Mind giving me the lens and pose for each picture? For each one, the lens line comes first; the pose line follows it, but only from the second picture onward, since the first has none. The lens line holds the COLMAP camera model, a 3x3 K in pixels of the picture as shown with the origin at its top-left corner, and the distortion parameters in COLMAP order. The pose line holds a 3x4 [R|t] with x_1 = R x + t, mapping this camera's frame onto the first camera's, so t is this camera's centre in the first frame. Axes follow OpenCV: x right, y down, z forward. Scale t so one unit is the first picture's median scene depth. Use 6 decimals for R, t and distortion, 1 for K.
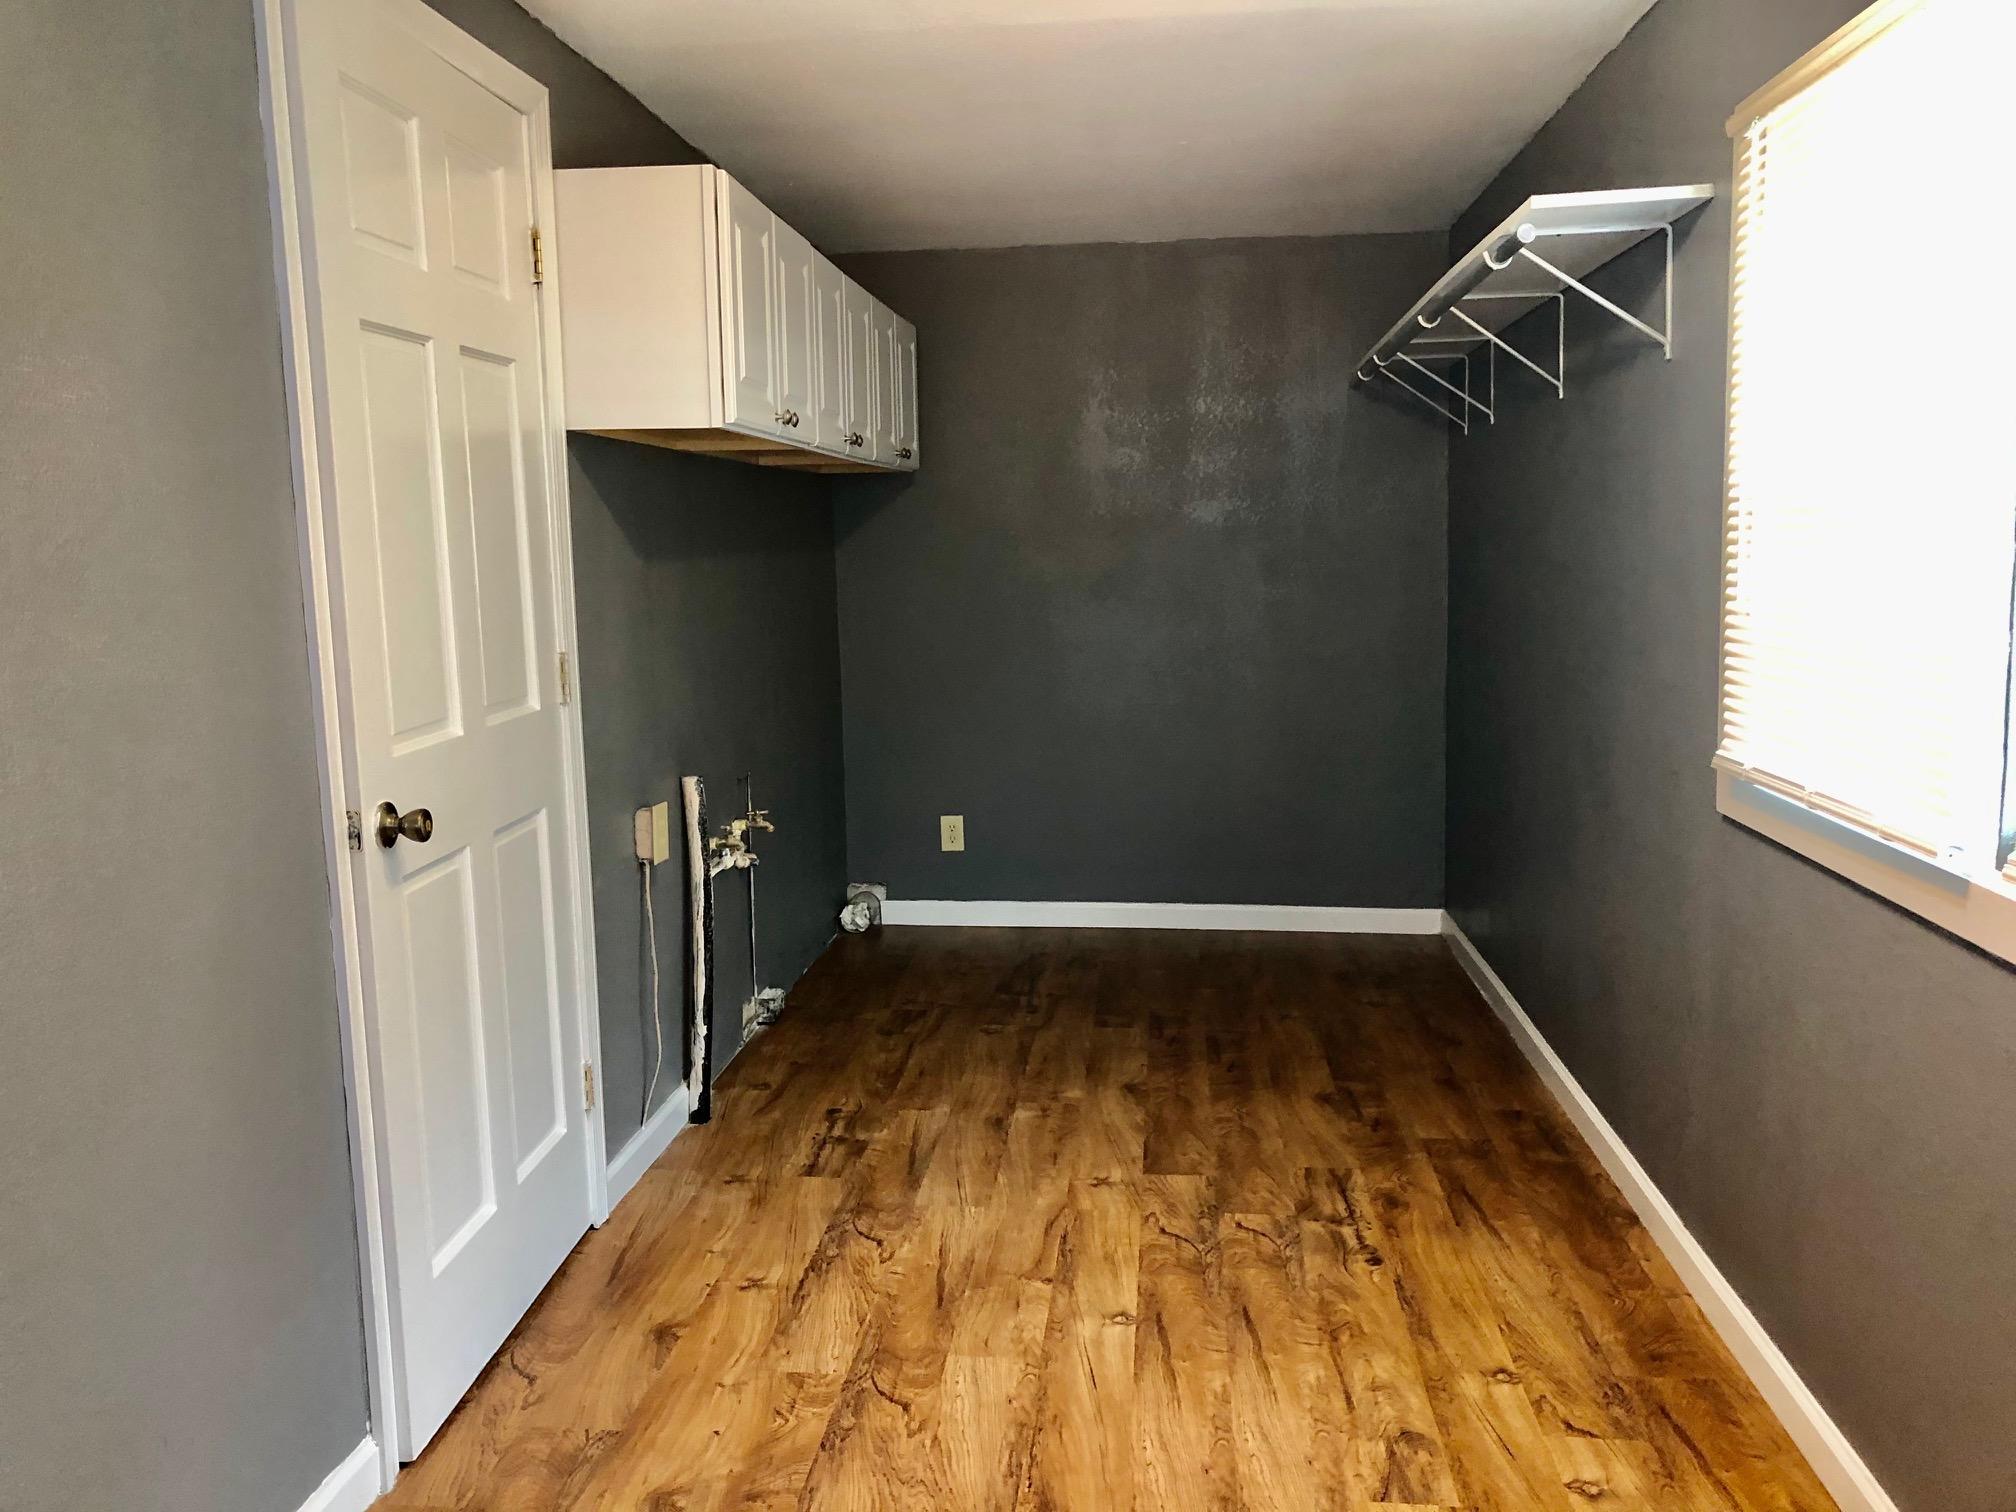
lens RADIAL K [[1652.0, 0, 1011.9], [0, 1652.0, 768.2], [0, 0, 1]] dist [0.030947, 0.004700]
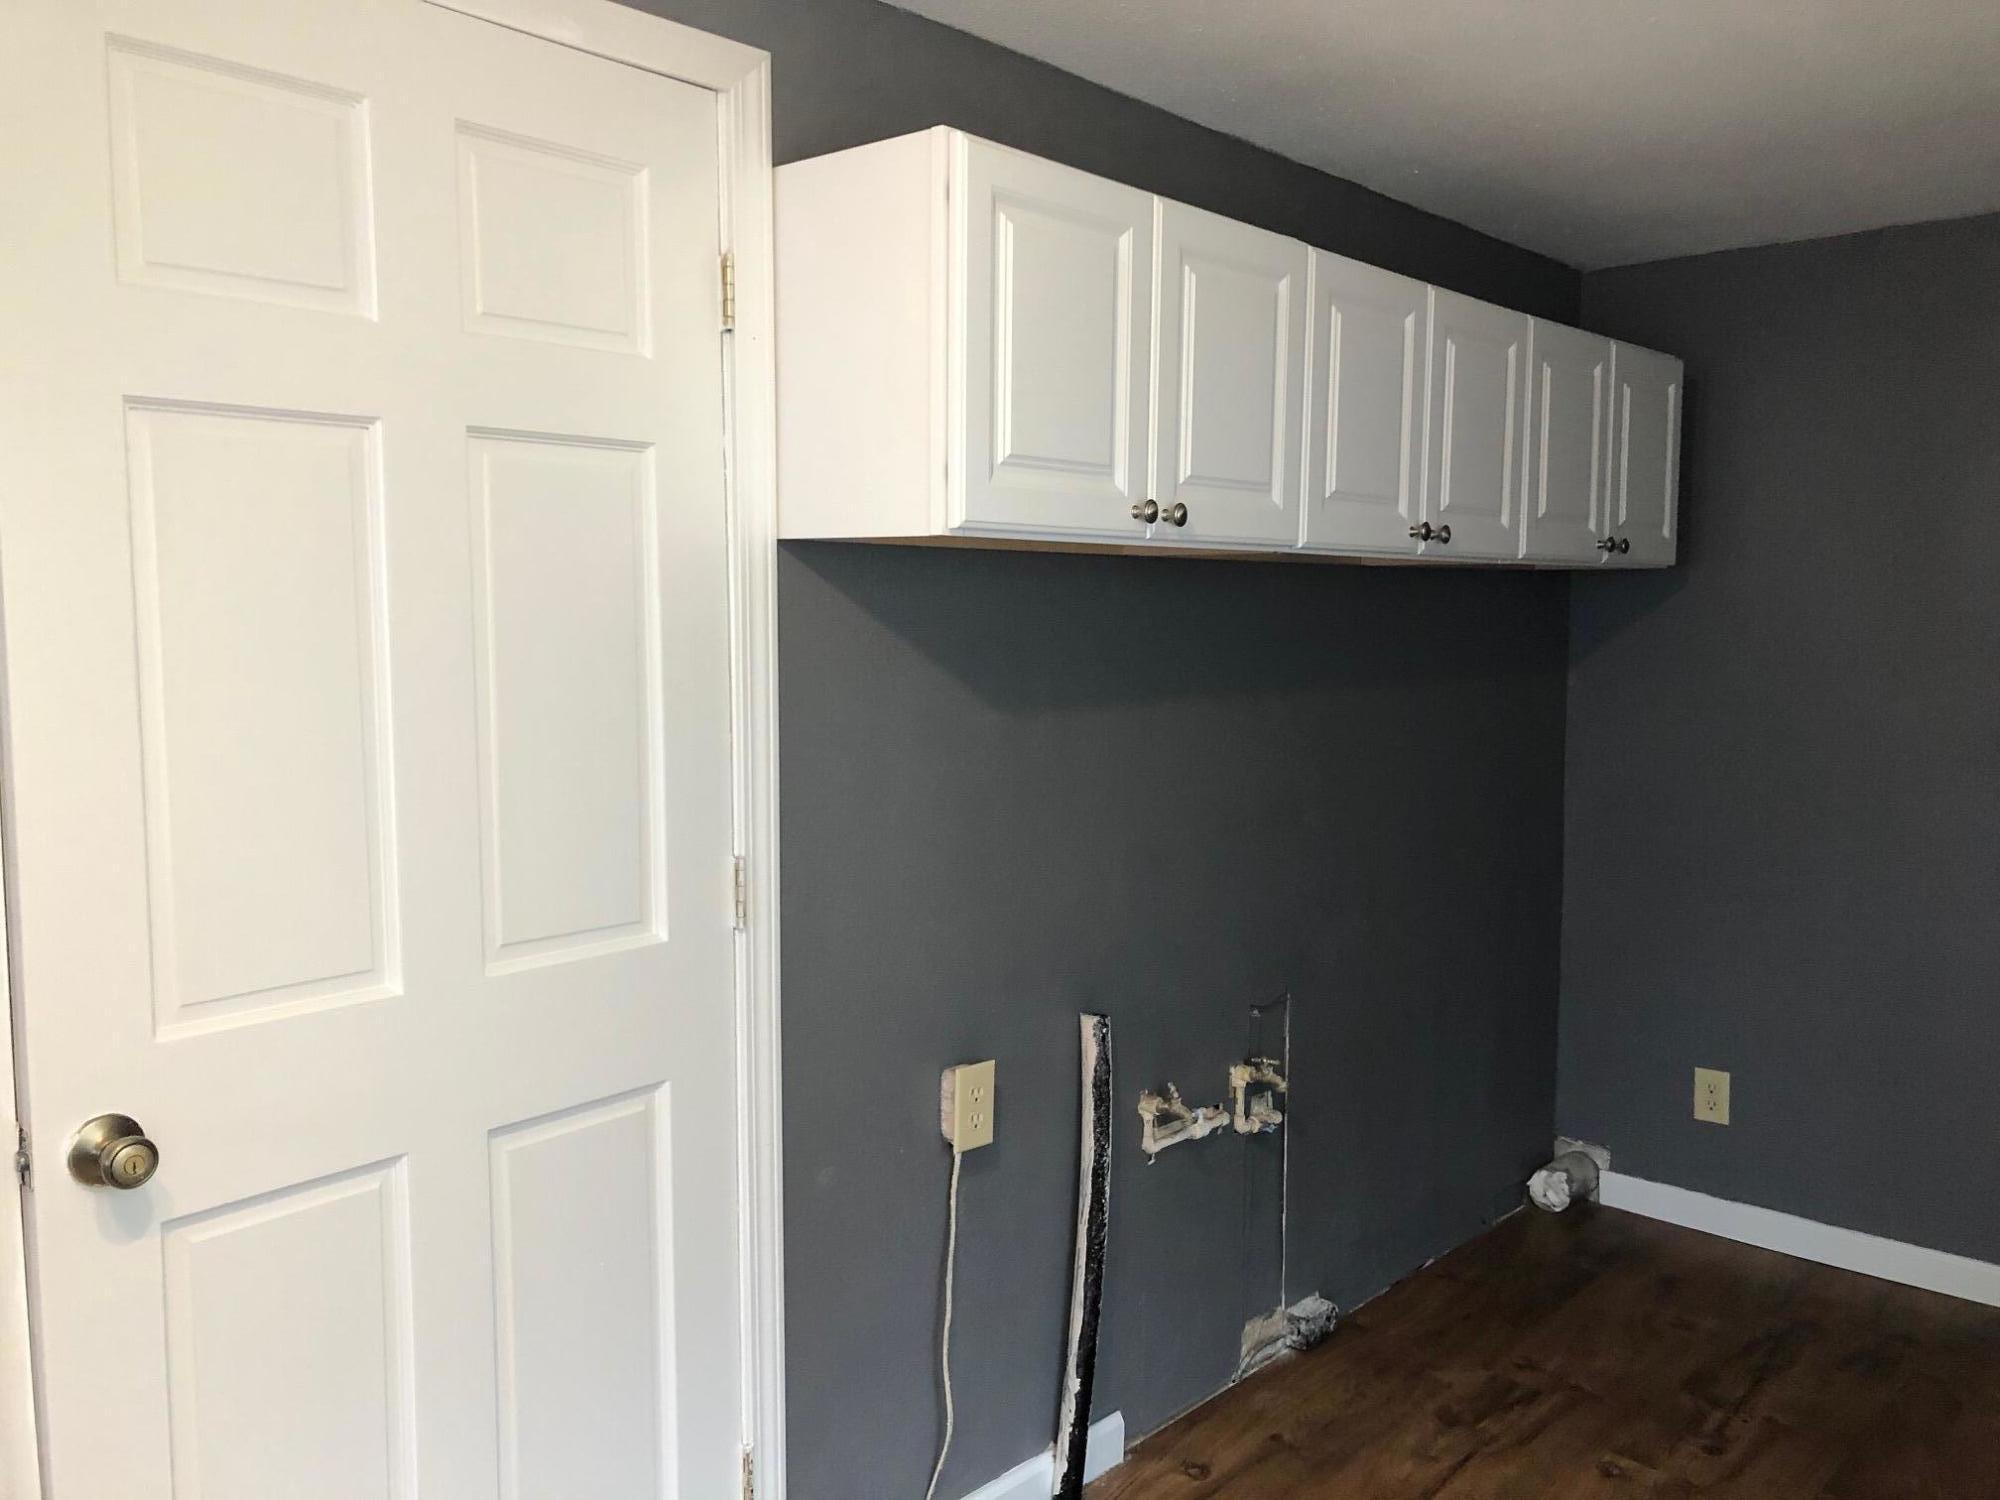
lens RADIAL K [[1638.9, 0, 1003.9], [0, 1638.9, 762.1], [0, 0, 1]] dist [0.030947, 0.004700]
pose [[0.804484, 0.075462, -0.589161, 0.157436], [-0.100206, 0.994922, -0.009395, -0.081537], [0.585461, 0.066596, 0.807961, 0.362403]]
